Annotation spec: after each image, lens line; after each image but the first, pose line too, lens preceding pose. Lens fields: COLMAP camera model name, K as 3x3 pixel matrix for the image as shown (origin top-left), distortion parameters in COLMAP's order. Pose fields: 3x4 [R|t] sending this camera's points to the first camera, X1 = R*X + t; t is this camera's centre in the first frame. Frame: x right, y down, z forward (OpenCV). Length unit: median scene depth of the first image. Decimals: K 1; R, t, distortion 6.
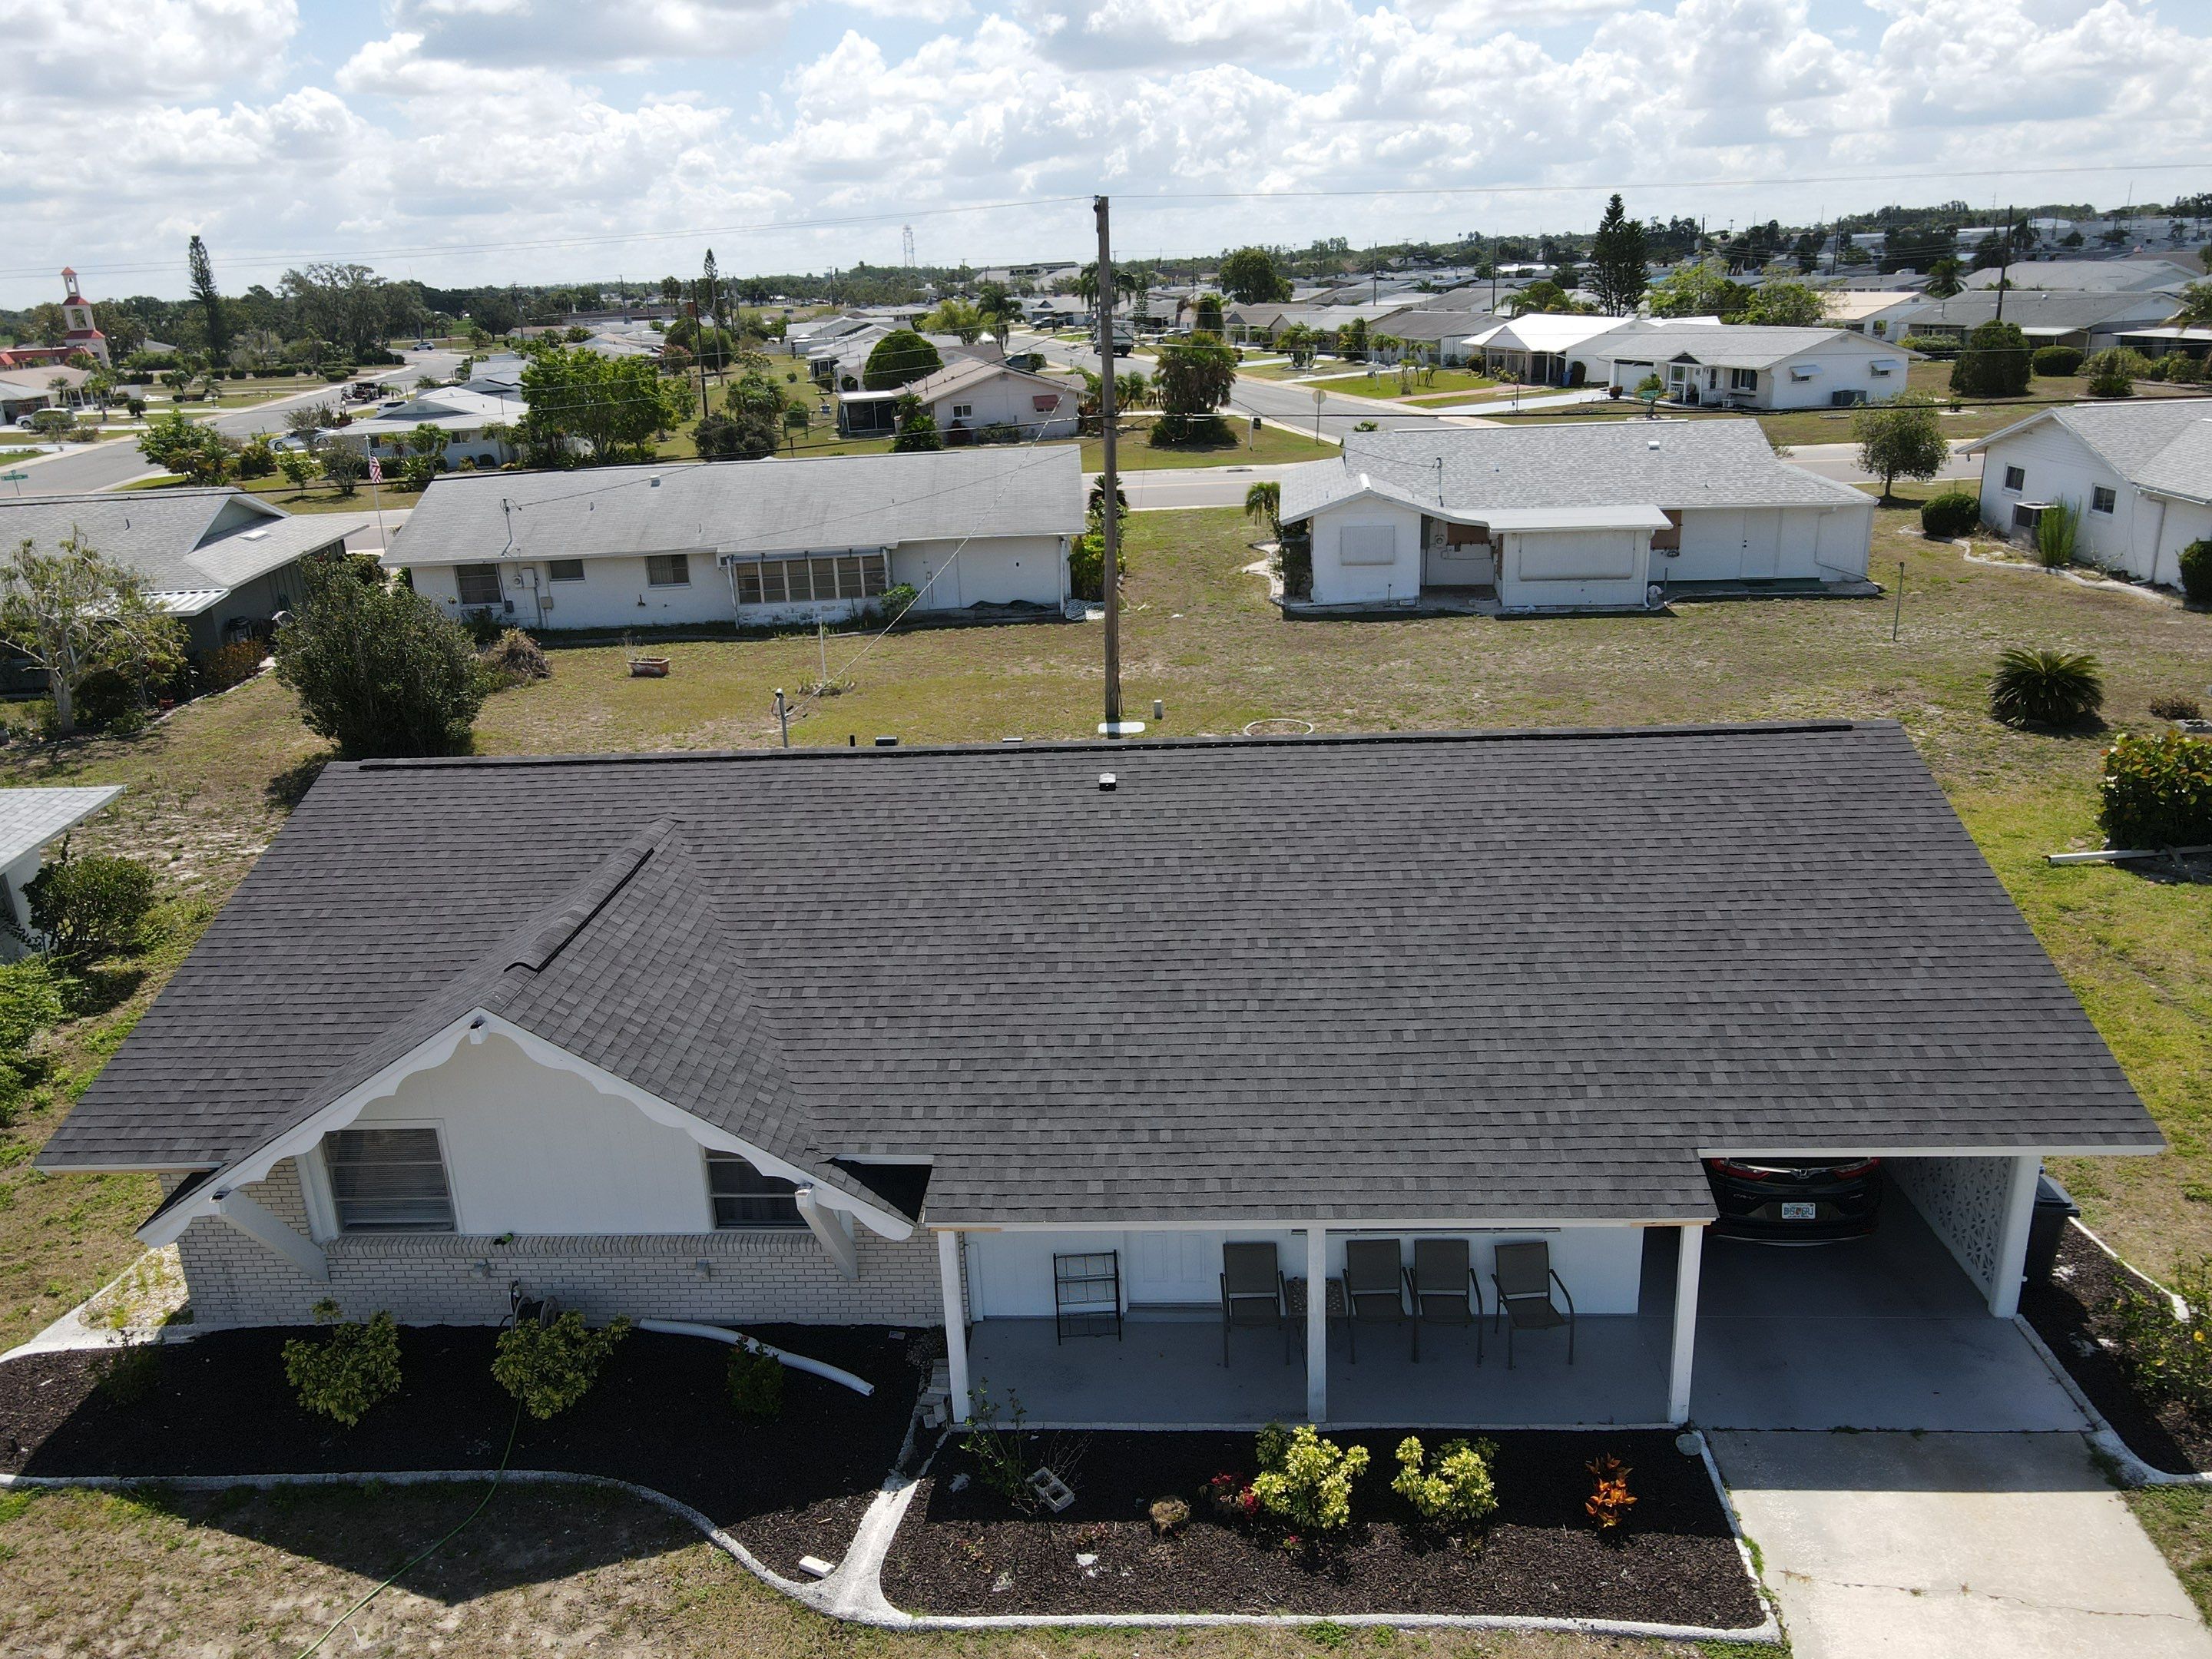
lens RADIAL K [[1613.9, 0, 1089.6], [0, 1613.9, 836.6], [0, 0, 1]] dist [0.010692, 0.006527]
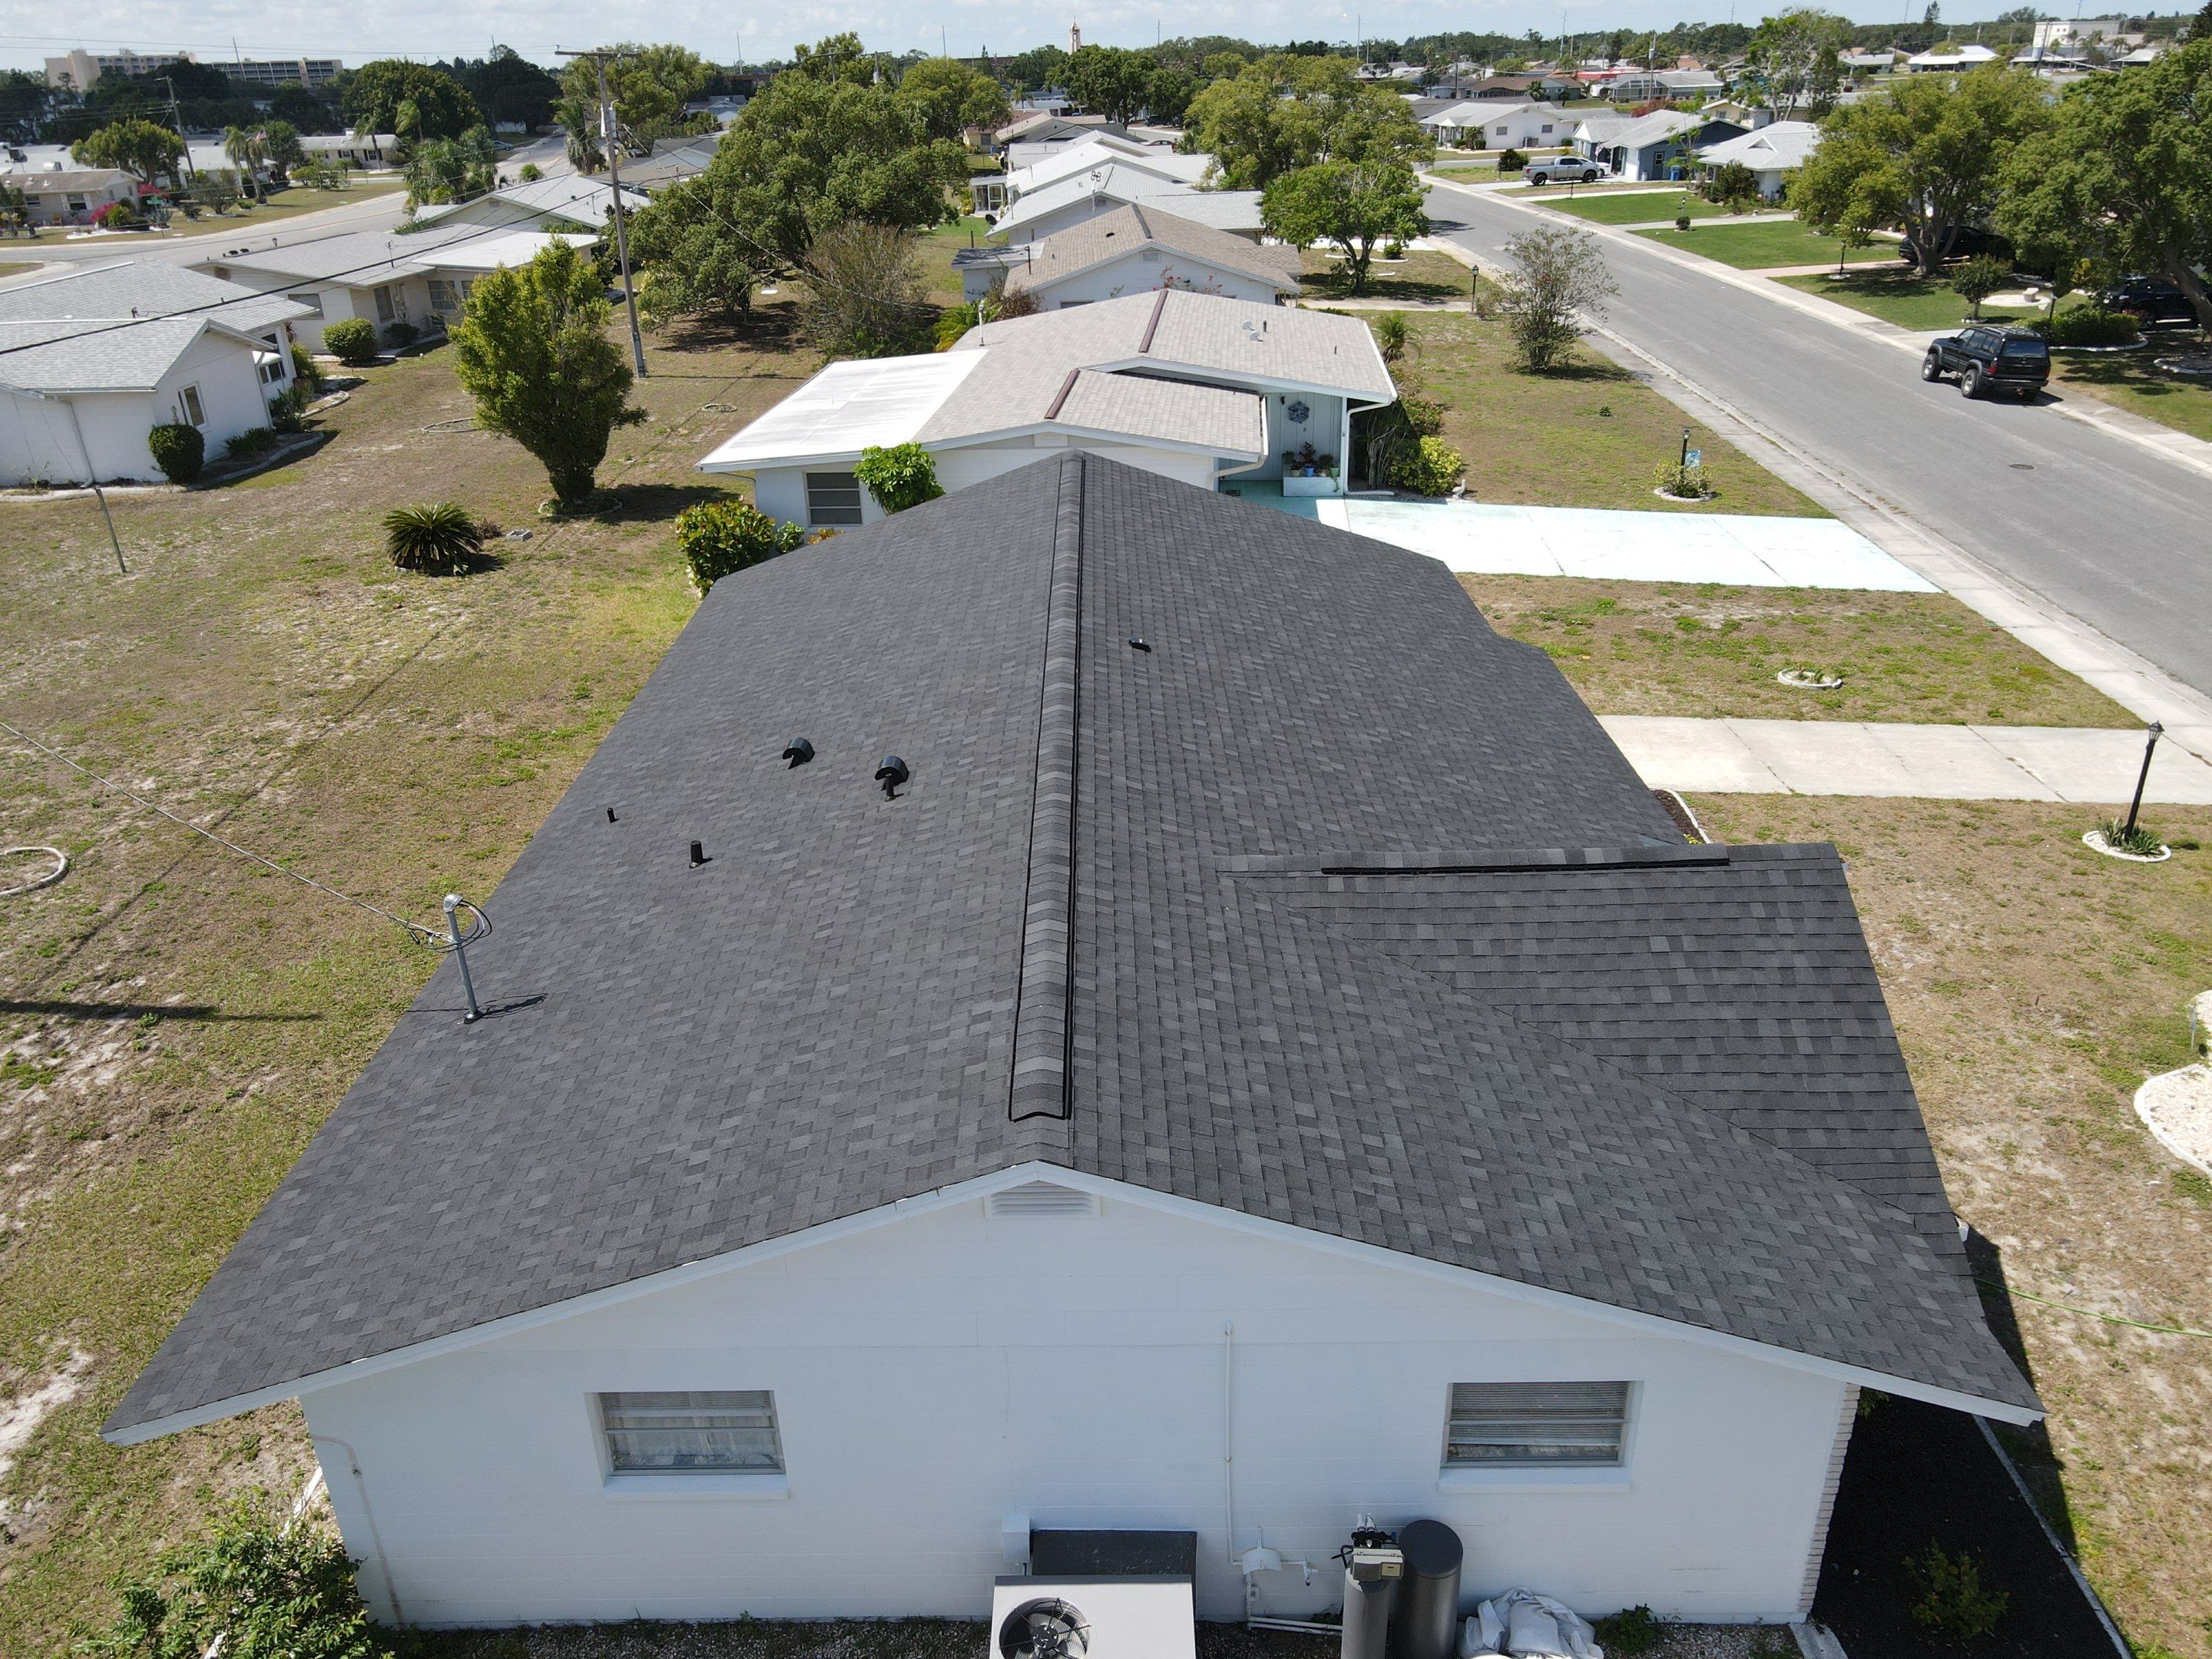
lens RADIAL K [[1613.9, 0, 1073.6], [0, 1613.9, 842.9], [0, 0, 1]] dist [0.010692, 0.006527]
pose [[-0.041691, -0.396624, 0.917034, -1.263004], [0.362539, 0.849273, 0.383799, -0.437644], [-0.931036, 0.348461, 0.108385, 1.332740]]
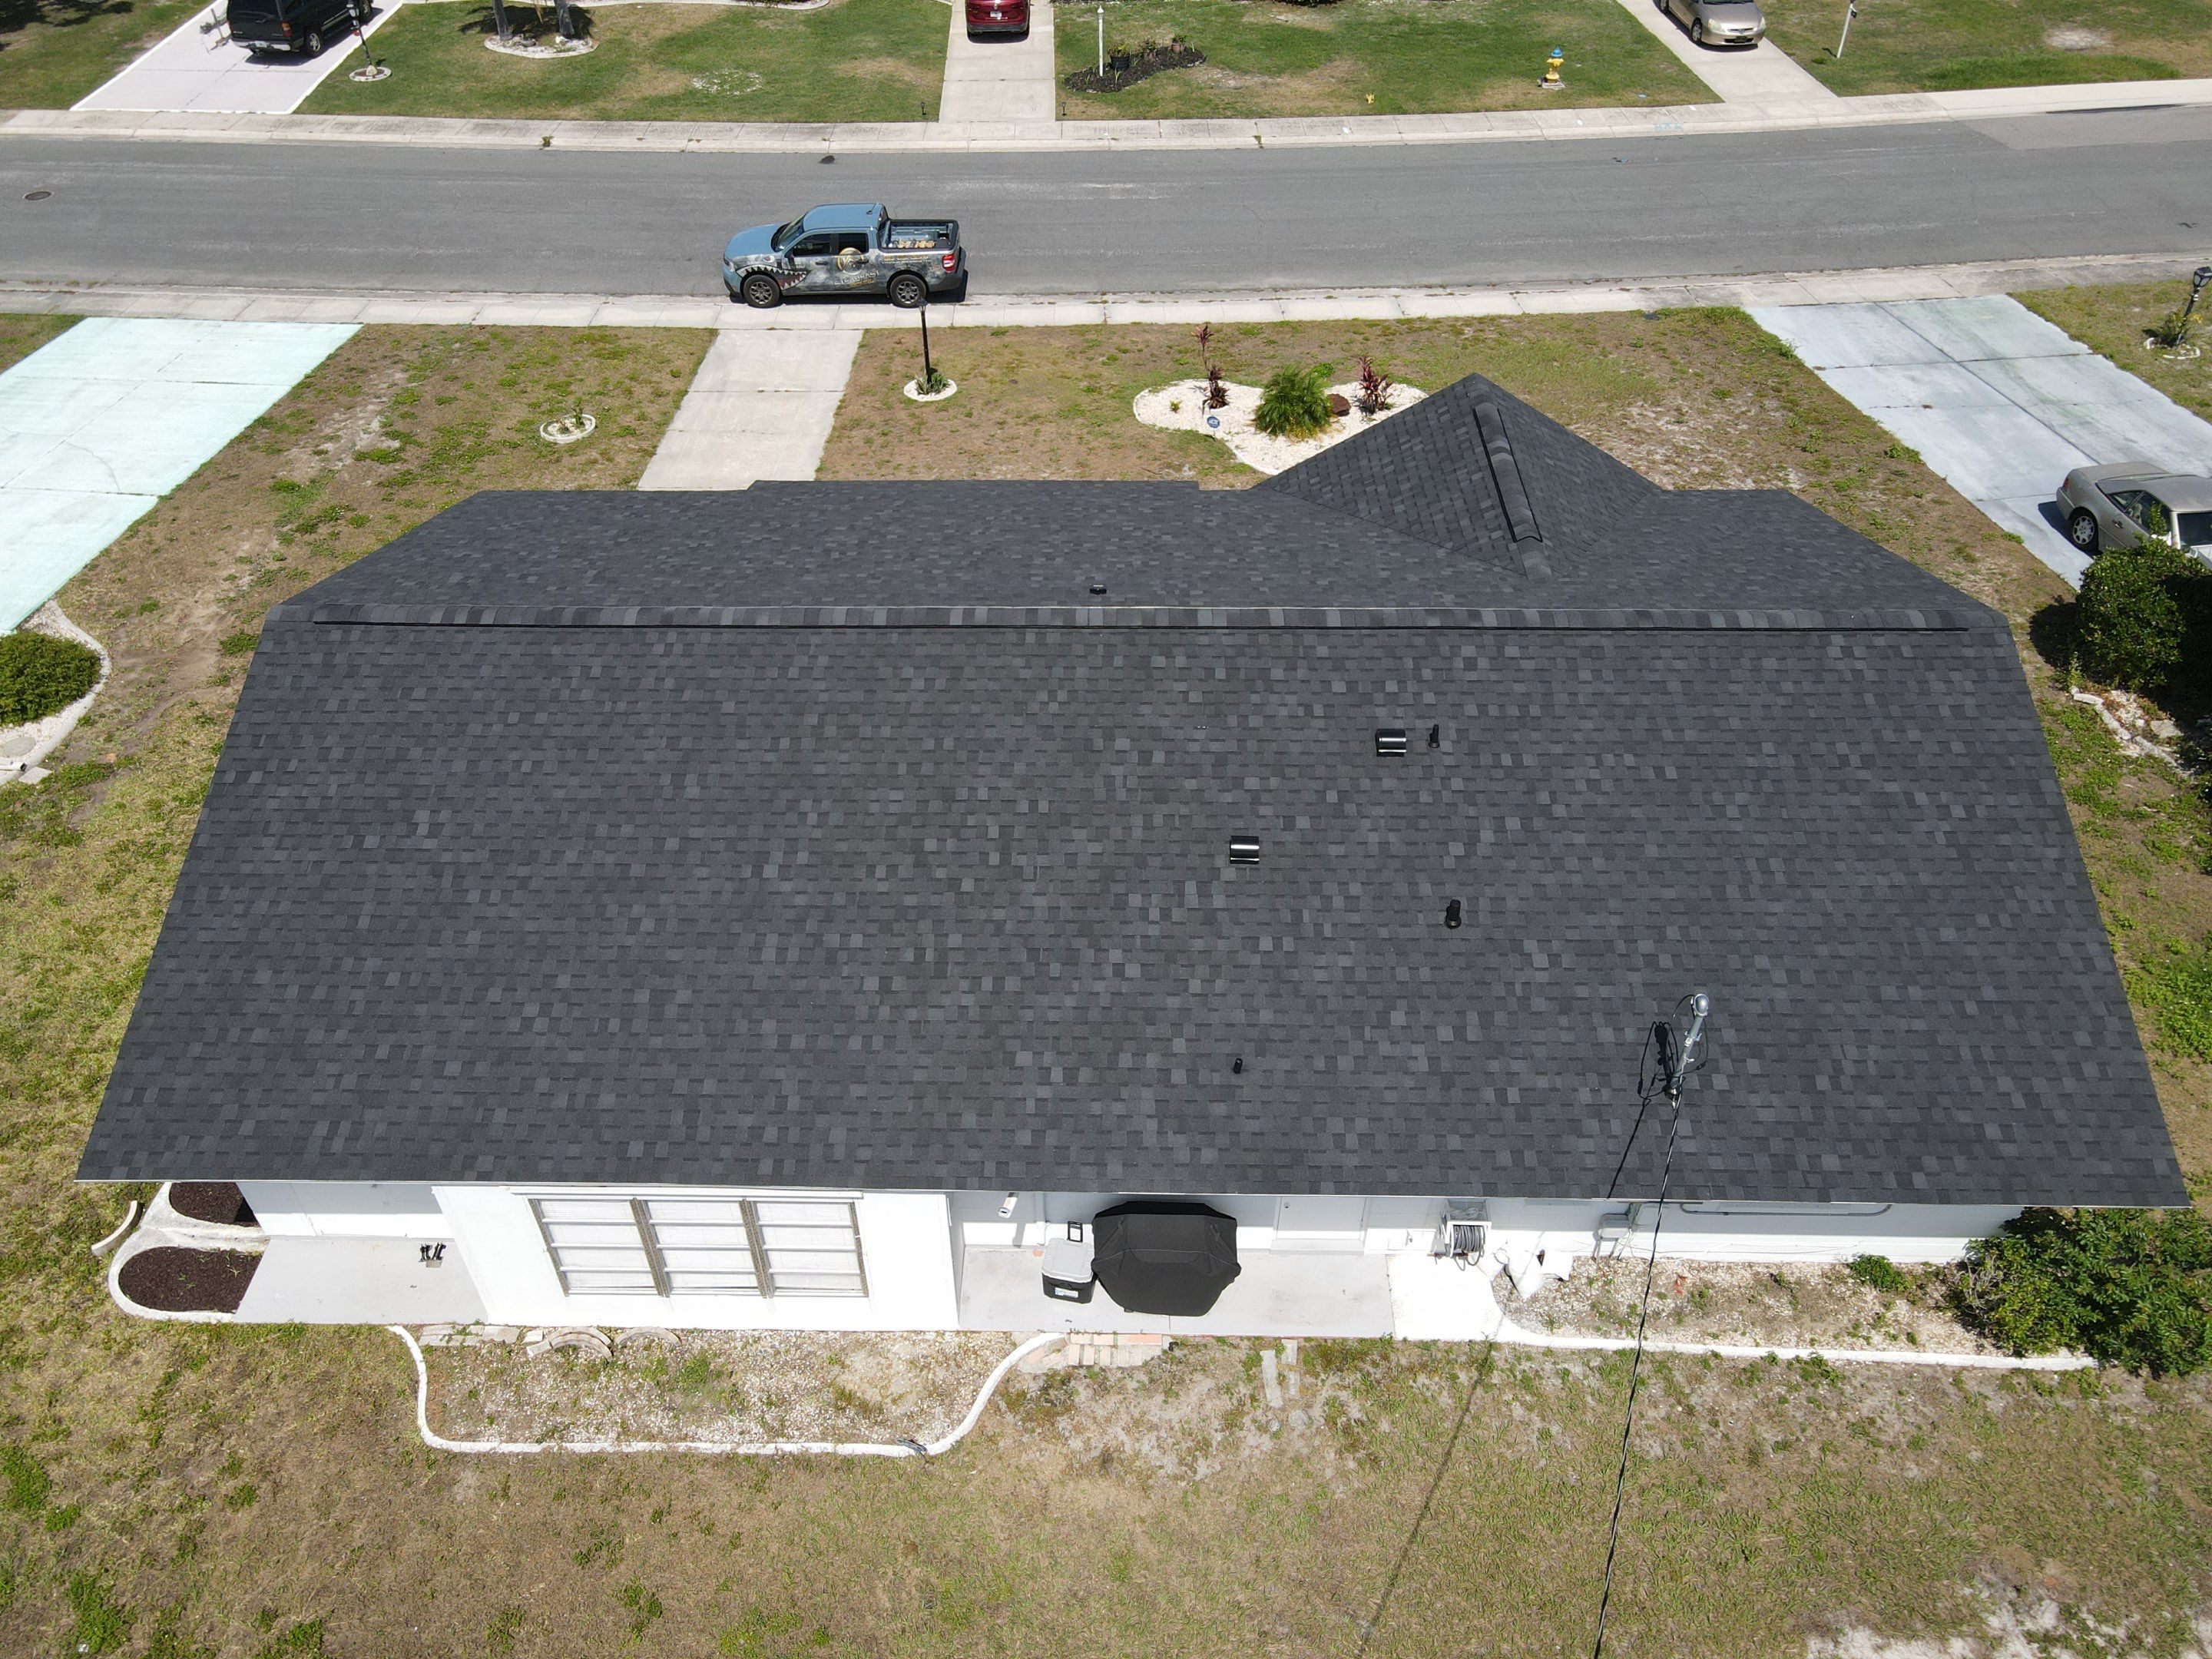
lens RADIAL K [[1613.9, 0, 1076.1], [0, 1613.9, 836.1], [0, 0, 1]] dist [0.010692, 0.006527]
pose [[-0.998128, 0.059994, 0.011901, 0.032160], [0.038996, 0.474313, 0.879492, -1.136458], [0.047119, 0.878310, -0.475765, 2.189693]]
